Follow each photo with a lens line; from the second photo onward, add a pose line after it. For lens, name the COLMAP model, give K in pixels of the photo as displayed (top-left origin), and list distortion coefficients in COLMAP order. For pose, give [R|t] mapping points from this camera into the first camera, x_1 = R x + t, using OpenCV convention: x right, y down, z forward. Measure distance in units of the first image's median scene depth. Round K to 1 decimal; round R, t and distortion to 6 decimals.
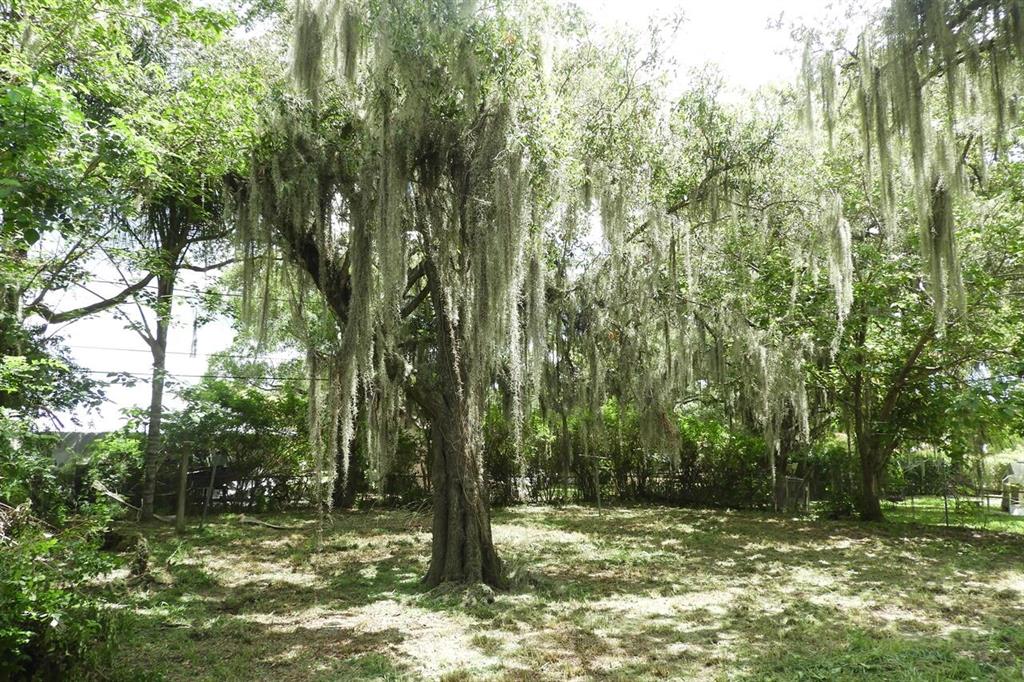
lens RADIAL K [[724.0, 0, 510.2], [0, 724.0, 332.9], [0, 0, 1]] dist [0.006705, 0.002333]
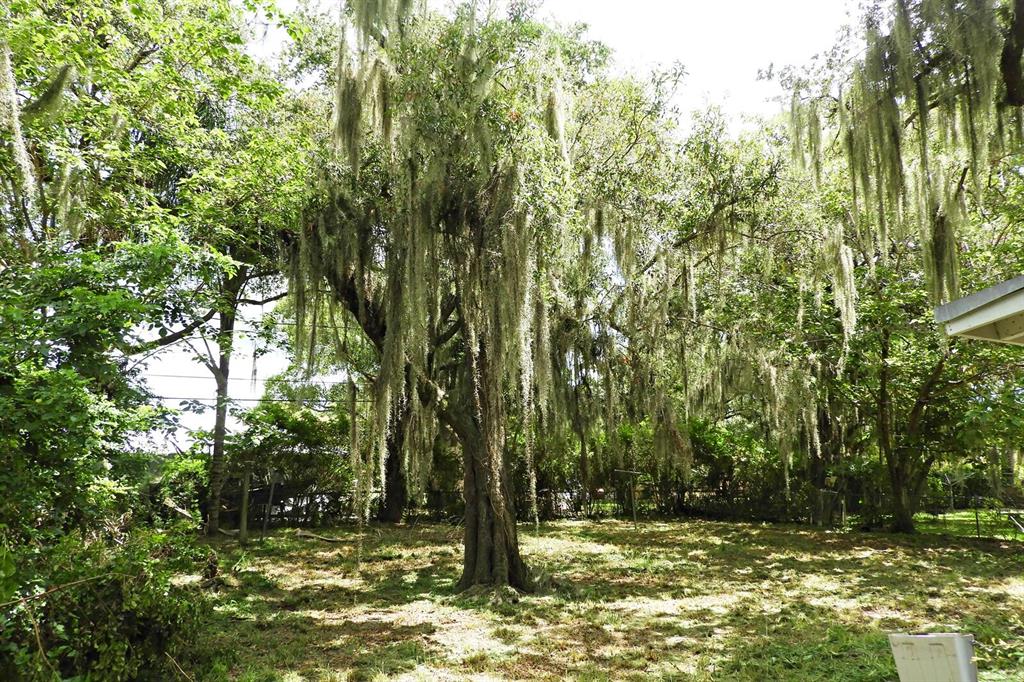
lens RADIAL K [[724.0, 0, 510.2], [0, 724.0, 332.9], [0, 0, 1]] dist [0.006705, 0.002333]
pose [[0.997525, -0.021884, -0.066821, 0.040877], [0.020399, 0.999531, -0.022834, -0.016571], [0.067289, 0.021414, 0.997504, -0.106423]]
